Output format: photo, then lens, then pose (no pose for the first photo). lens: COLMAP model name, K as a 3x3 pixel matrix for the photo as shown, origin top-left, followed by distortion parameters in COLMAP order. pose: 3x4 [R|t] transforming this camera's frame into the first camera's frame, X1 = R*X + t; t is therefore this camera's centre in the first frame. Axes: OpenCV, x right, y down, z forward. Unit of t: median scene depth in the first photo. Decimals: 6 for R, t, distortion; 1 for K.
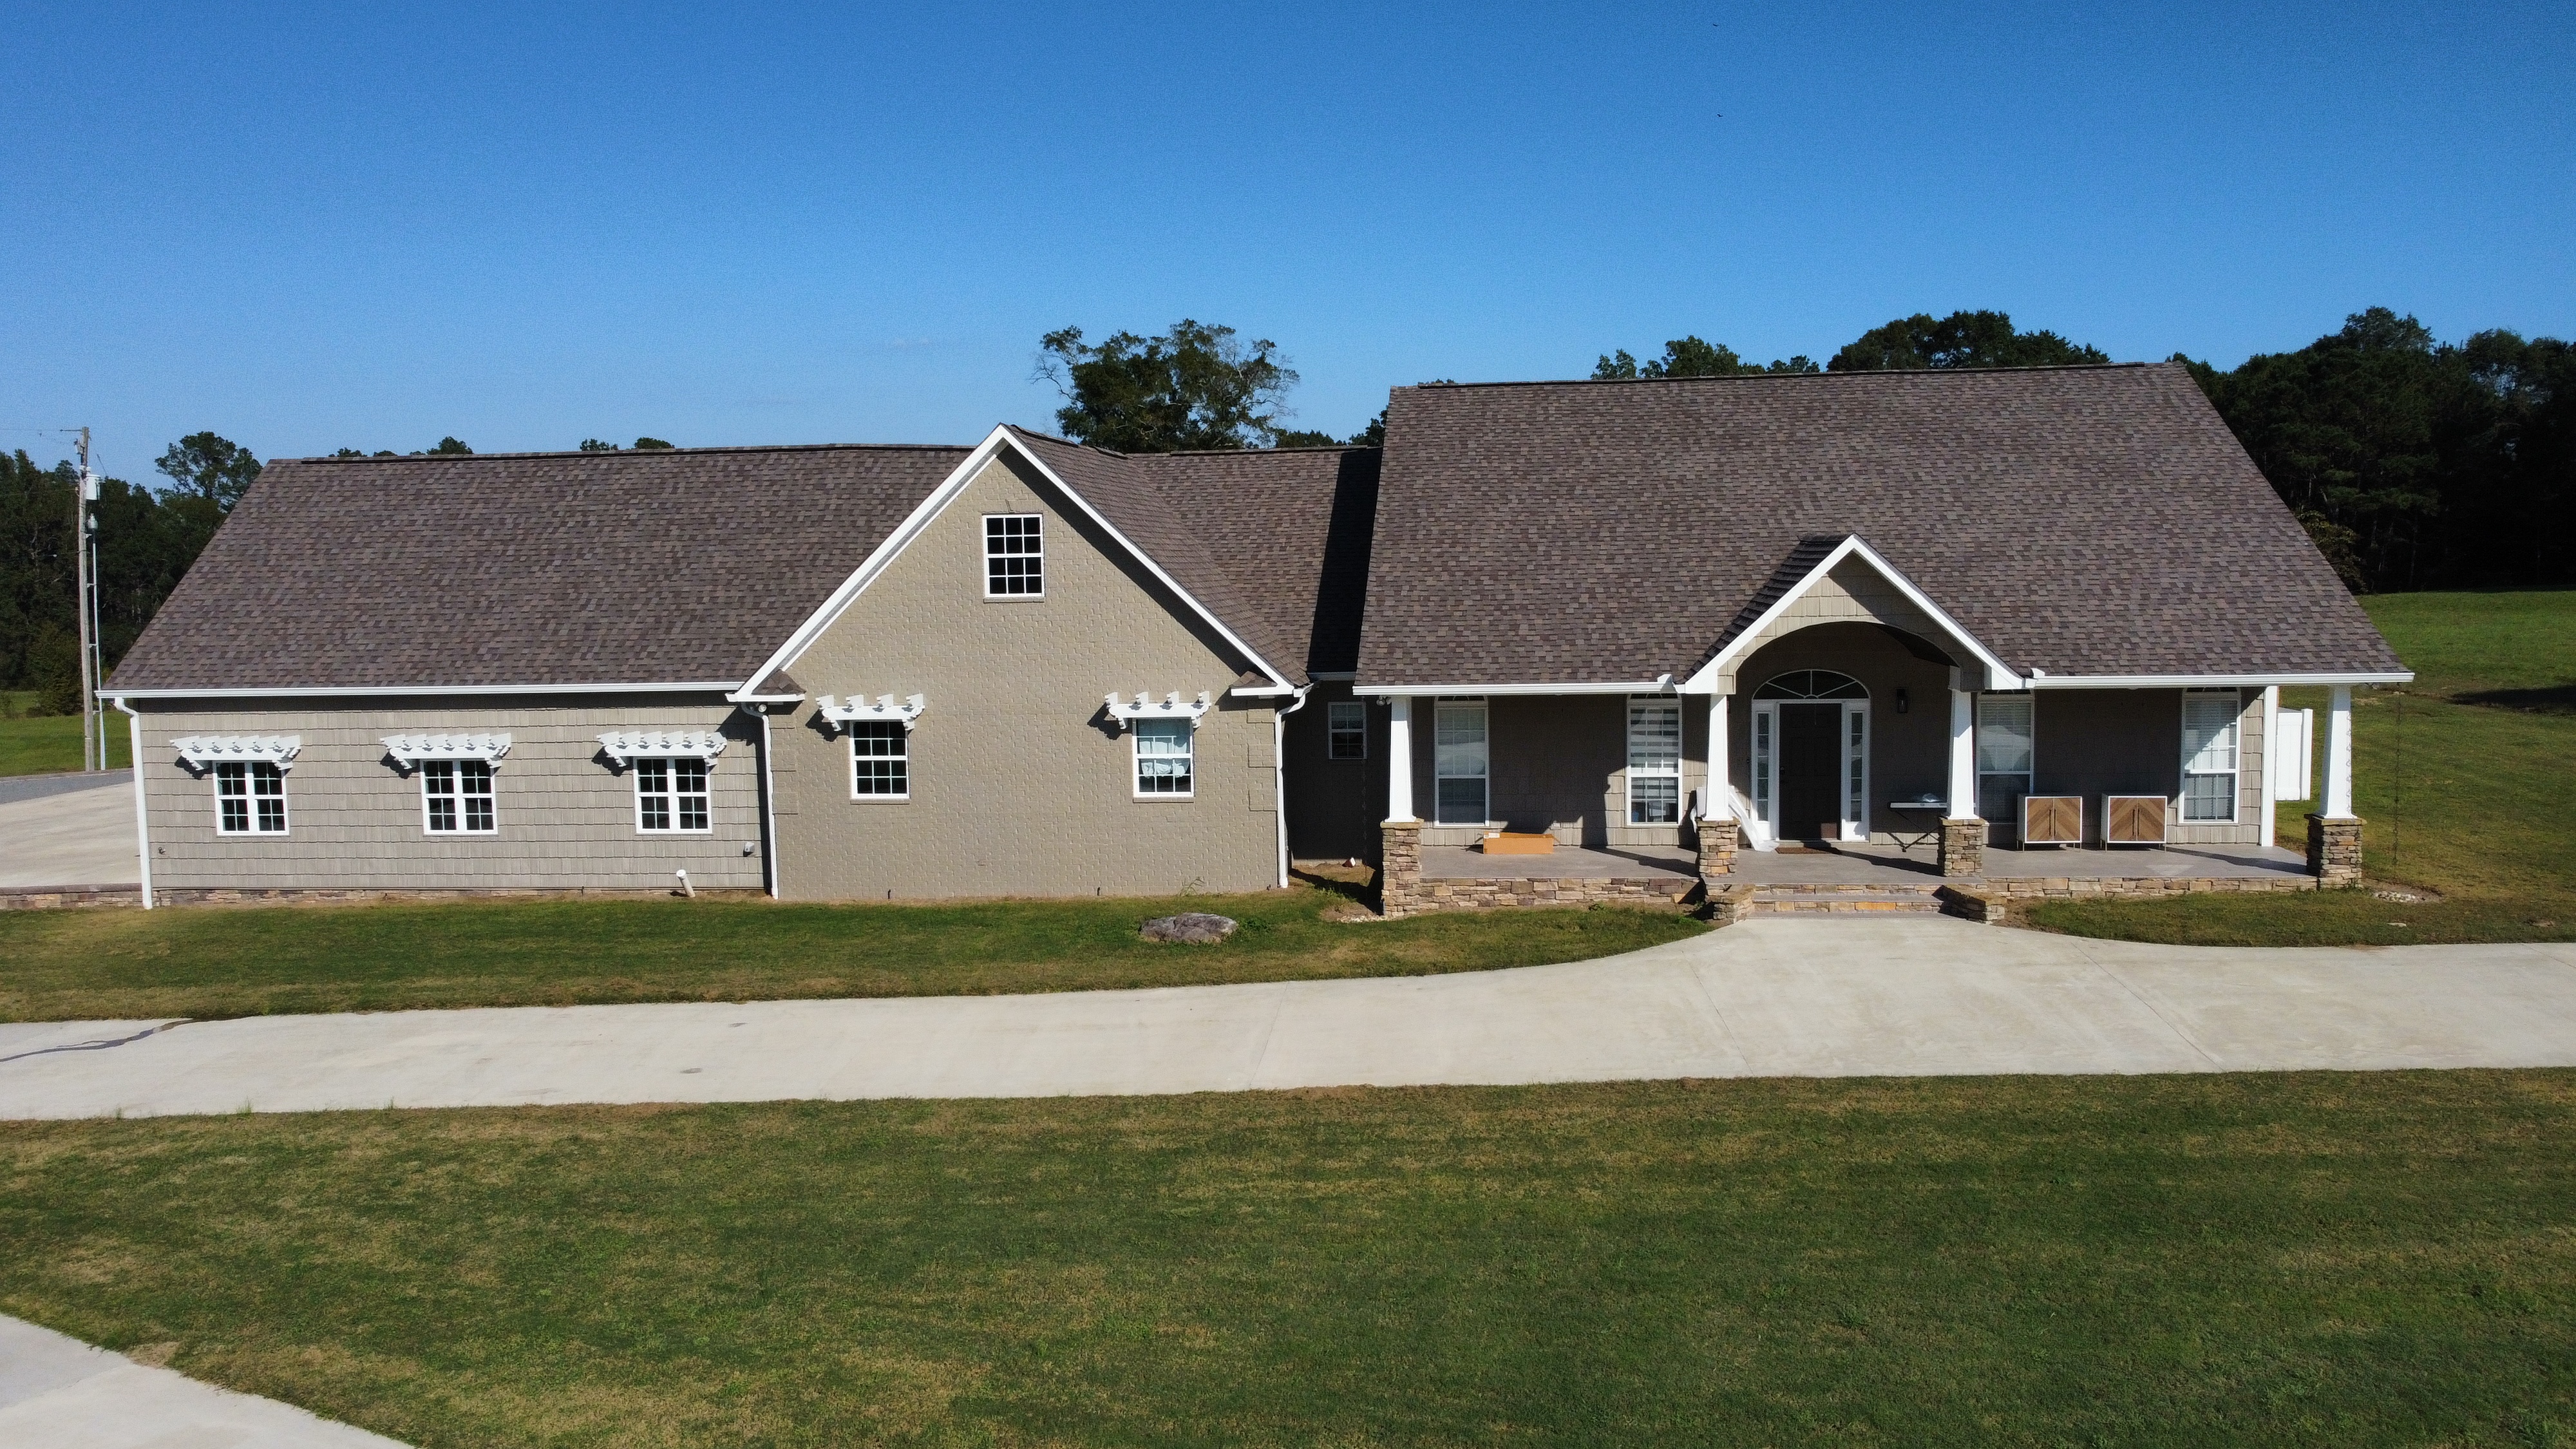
lens RADIAL K [[1957.4, 0, 1288.0], [0, 1957.4, 724.5], [0, 0, 1]] dist [0.000019, 0.004678]
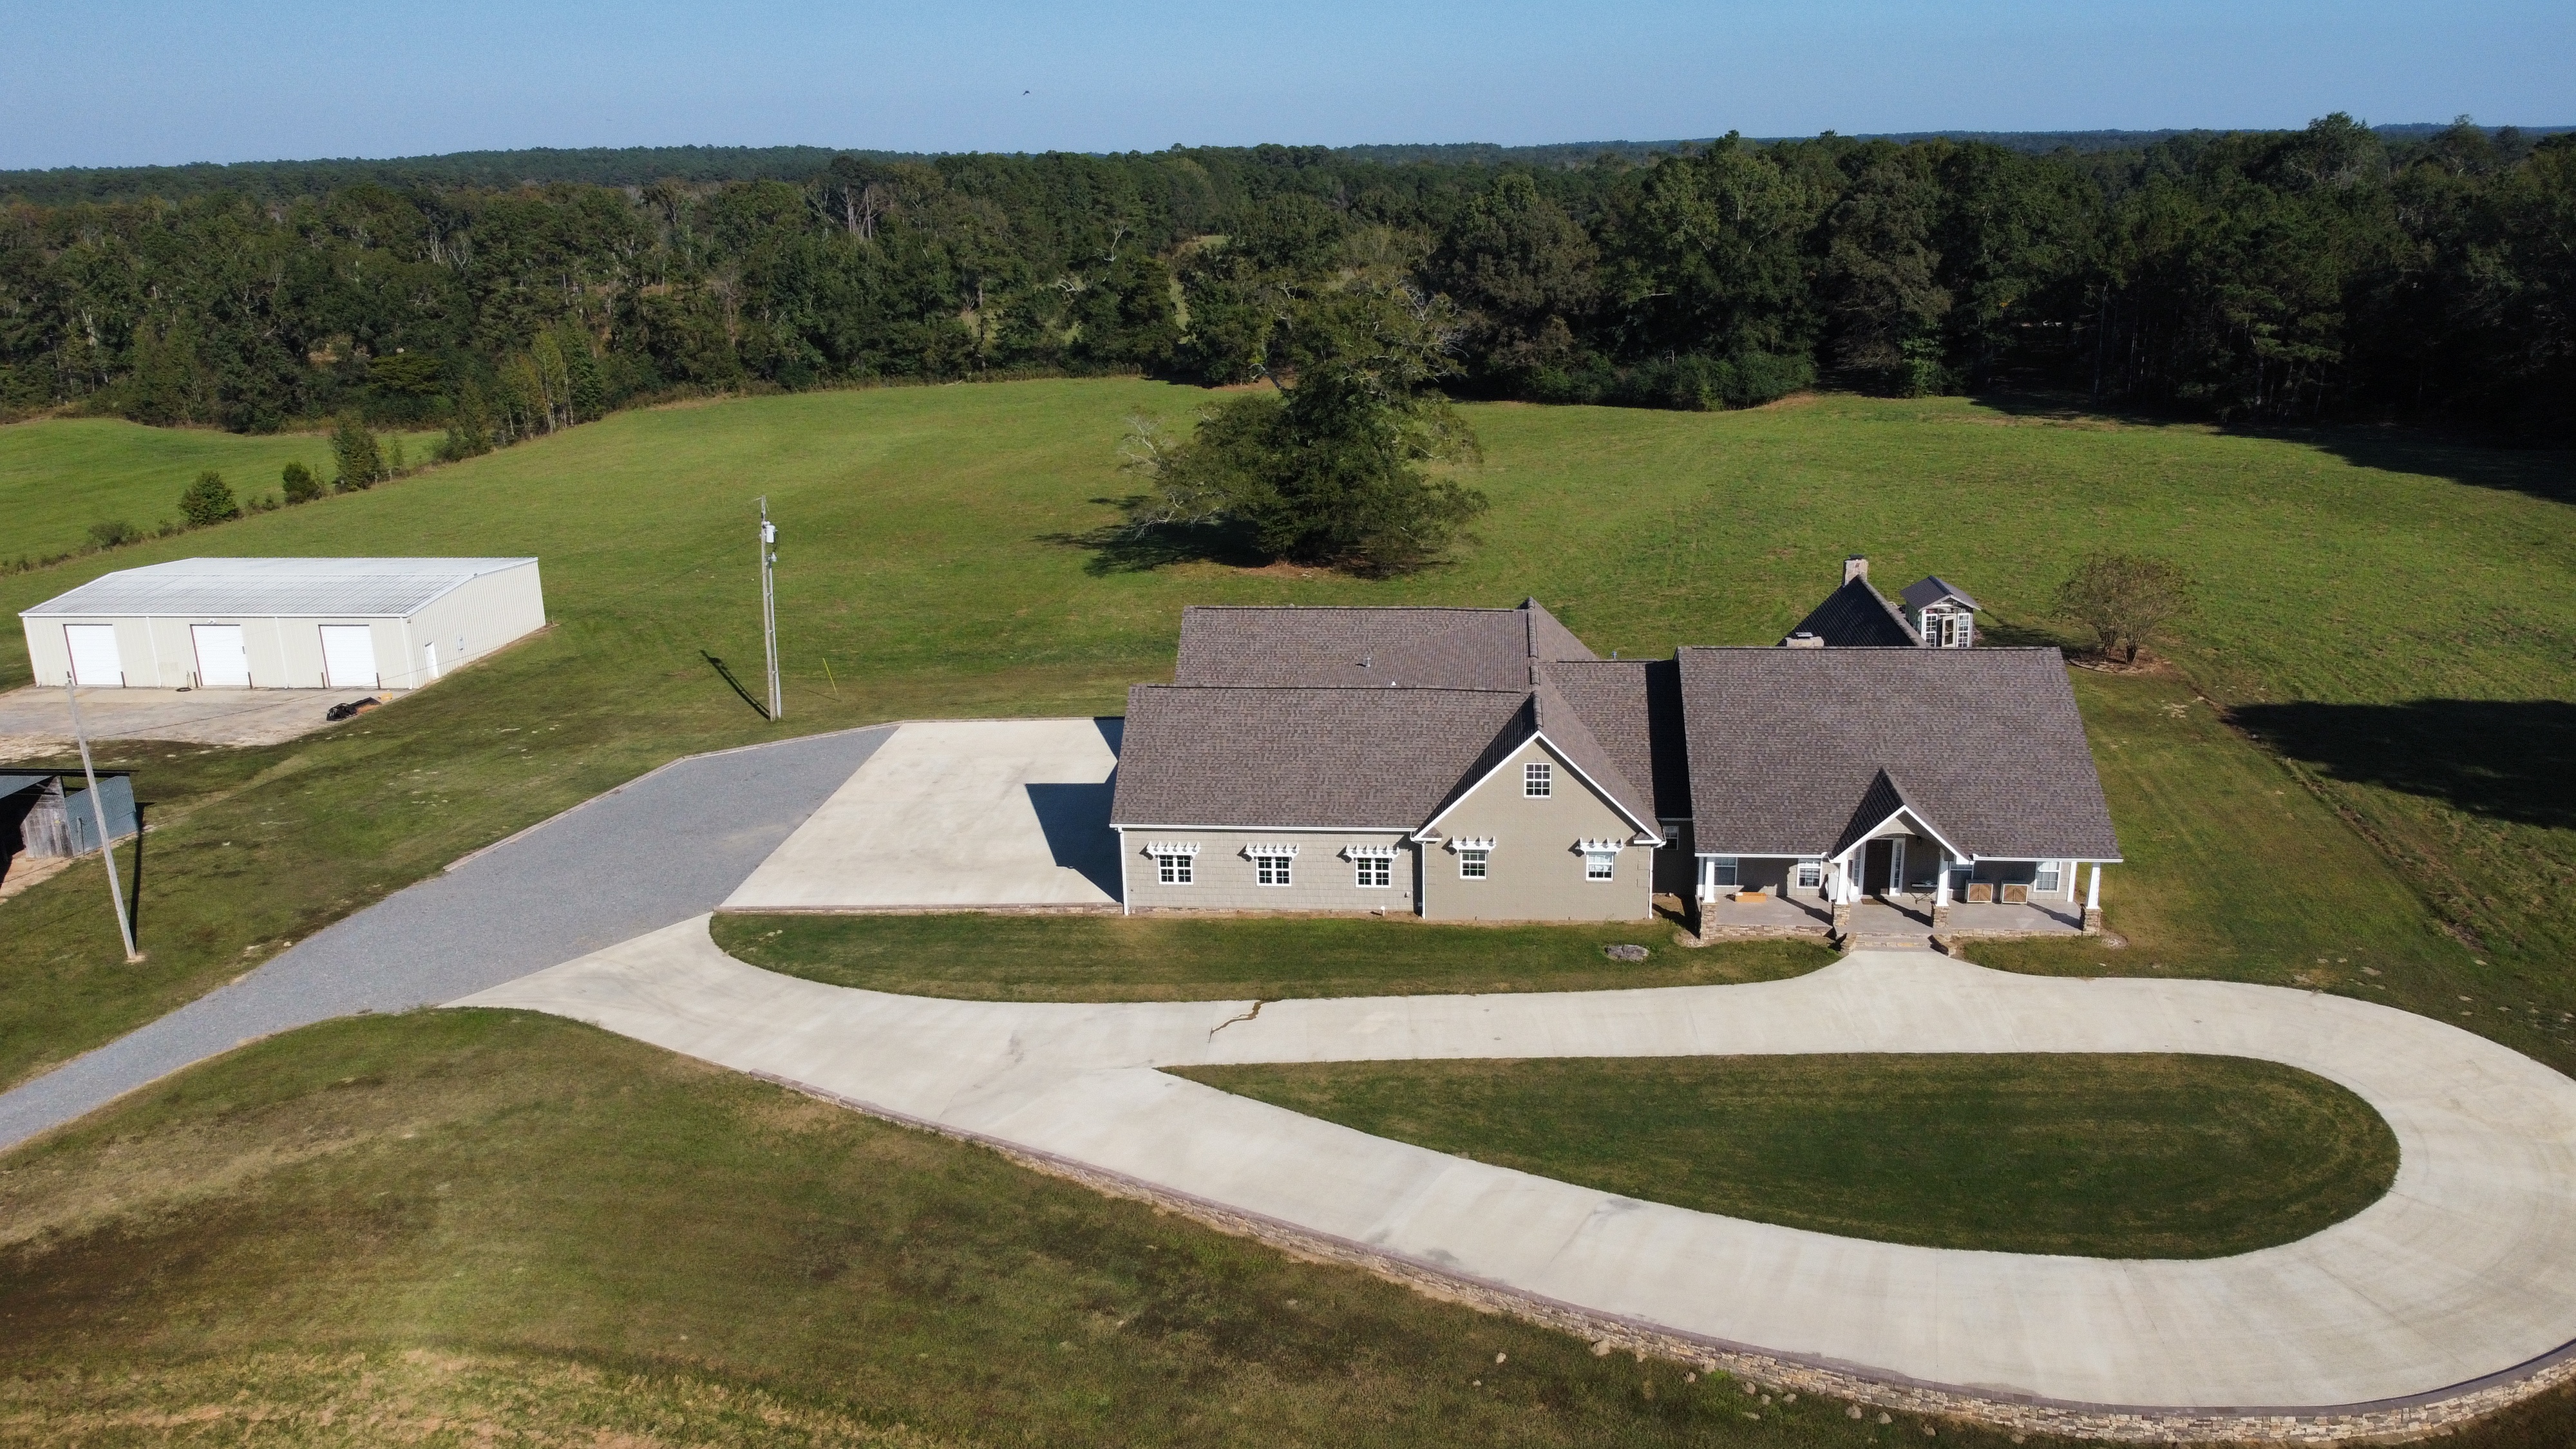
lens RADIAL K [[1957.4, 0, 1288.0], [0, 1957.4, 724.5], [0, 0, 1]] dist [0.000019, 0.004678]
pose [[0.999948, -0.005813, 0.008353, -0.464164], [0.004053, 0.980377, 0.197088, -0.620649], [-0.009334, -0.197044, 0.980350, -1.271315]]
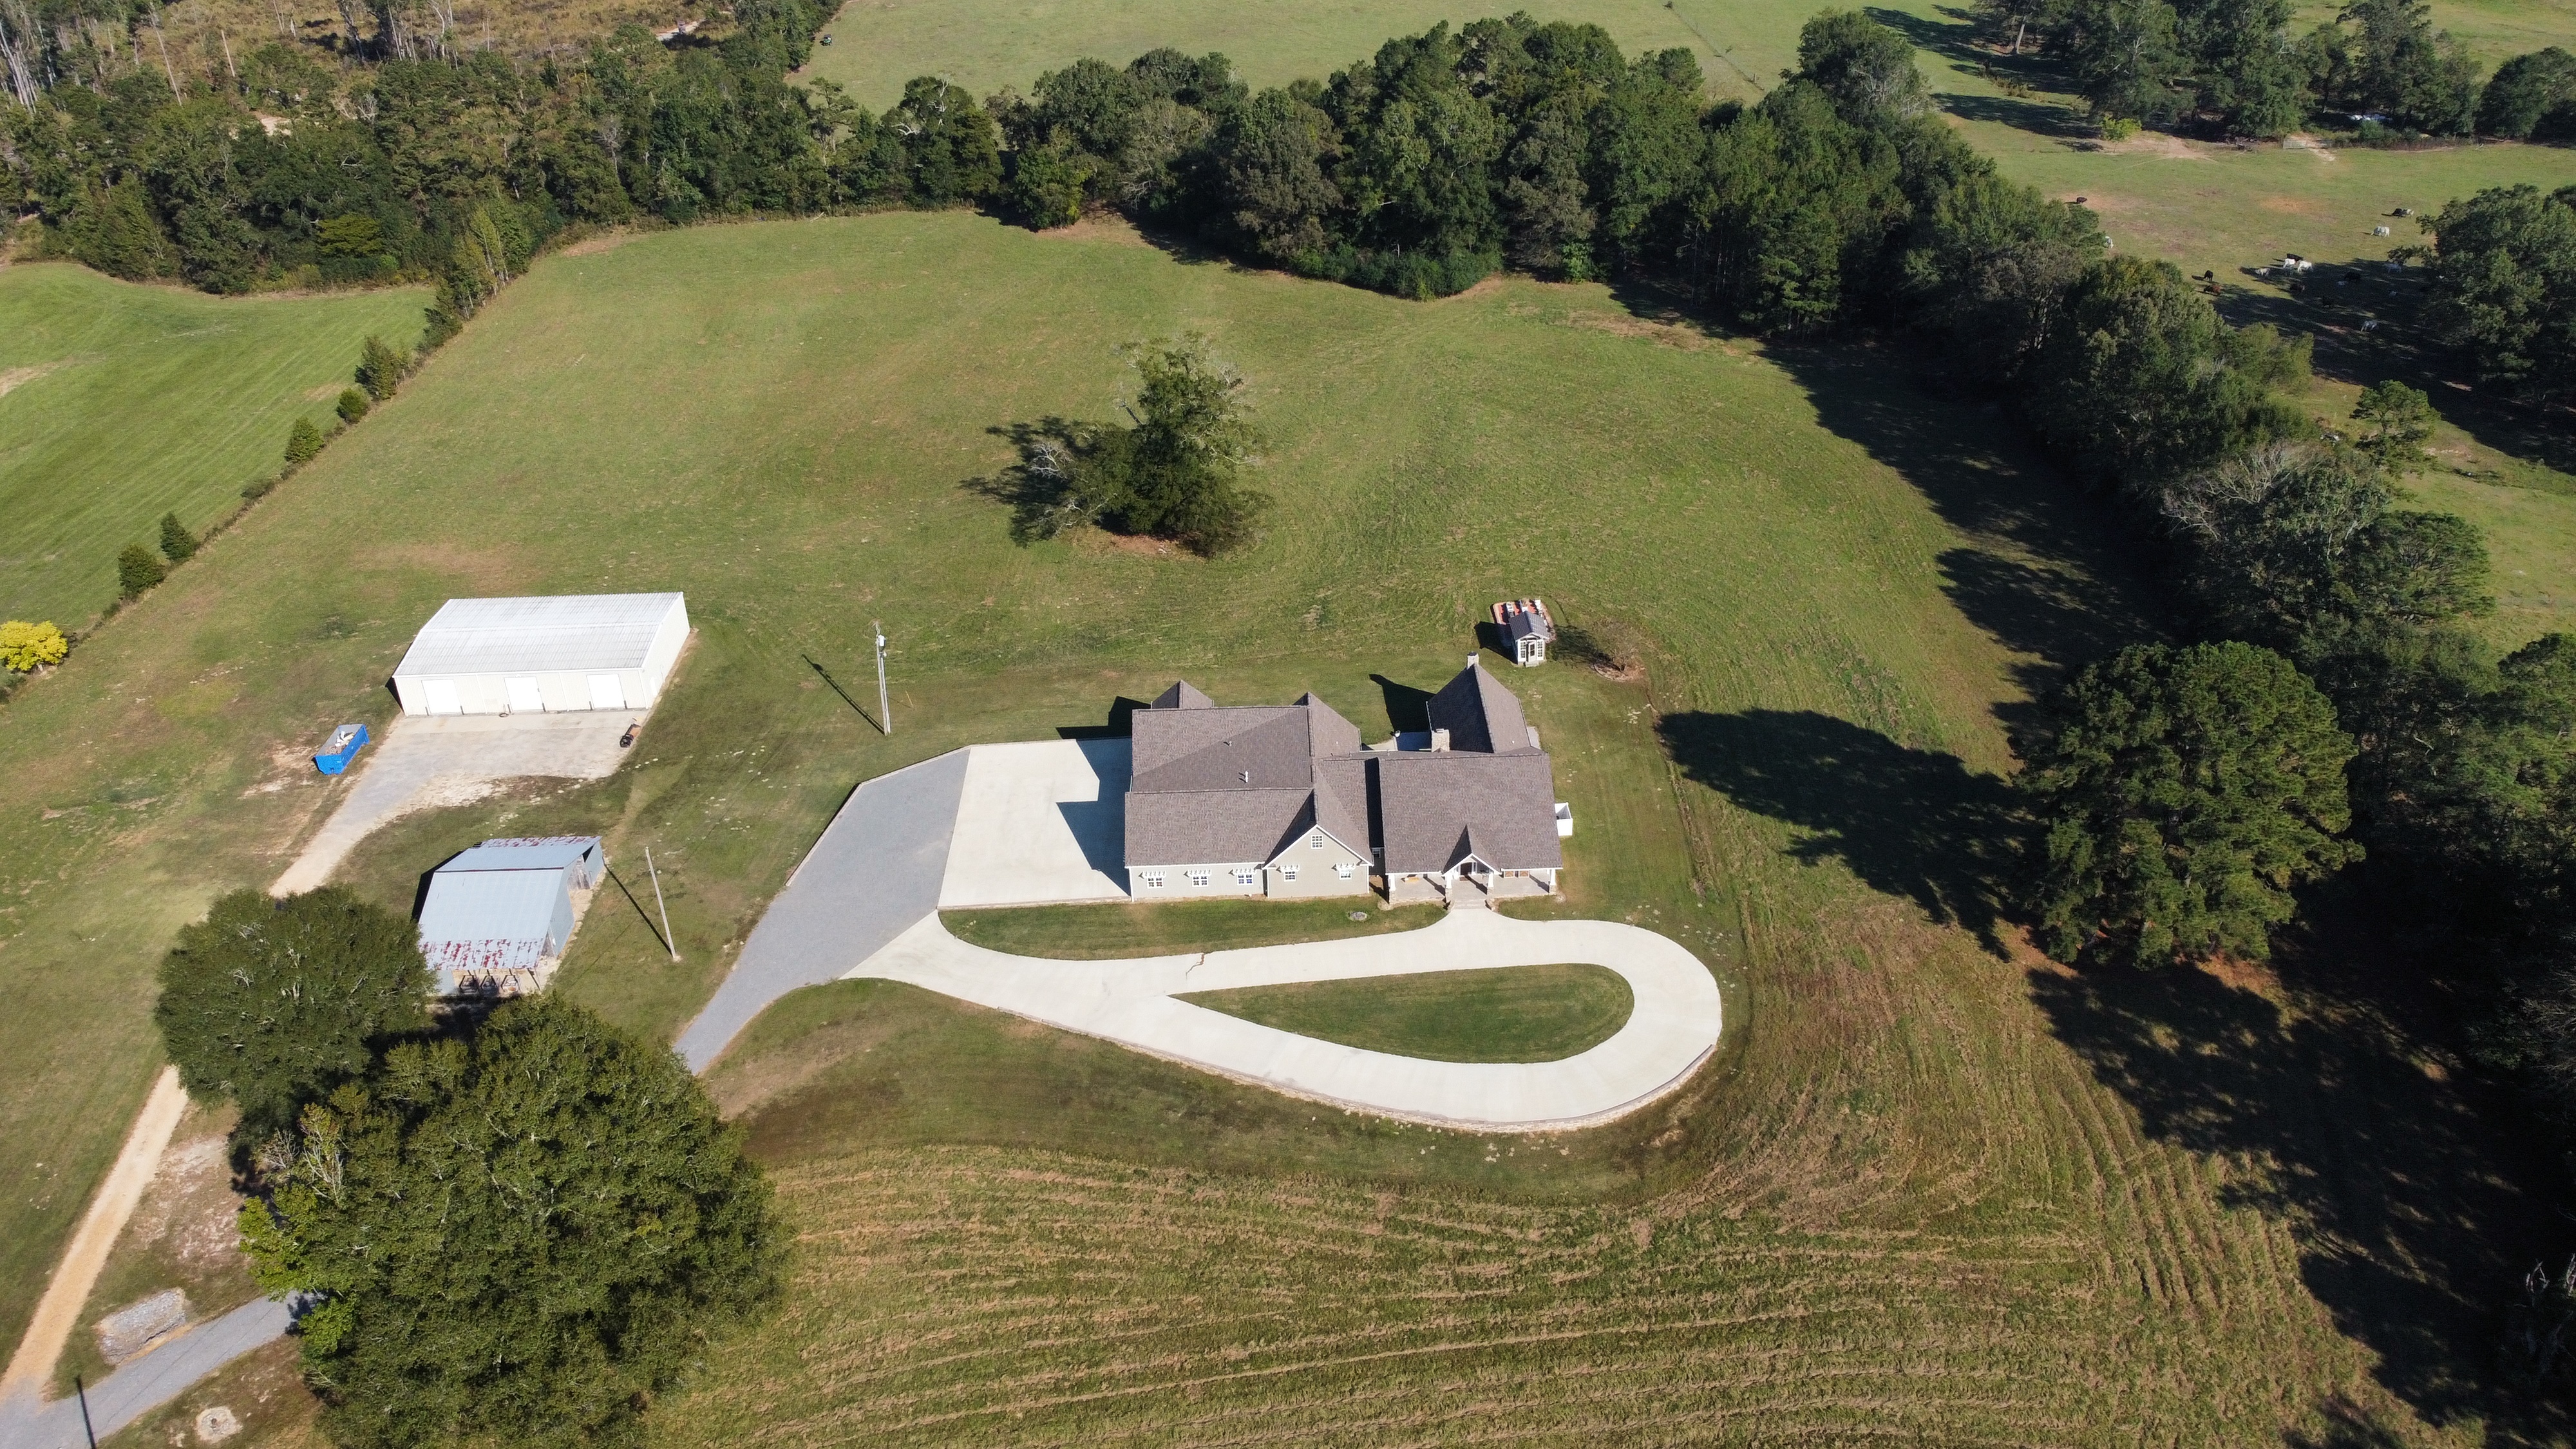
lens RADIAL K [[1957.4, 0, 1288.0], [0, 1957.4, 724.5], [0, 0, 1]] dist [0.000019, 0.004678]
pose [[0.990646, -0.073575, 0.114927, -0.812118], [0.016734, 0.901341, 0.432788, -2.689465], [-0.135430, -0.426816, 0.894140, -3.600784]]
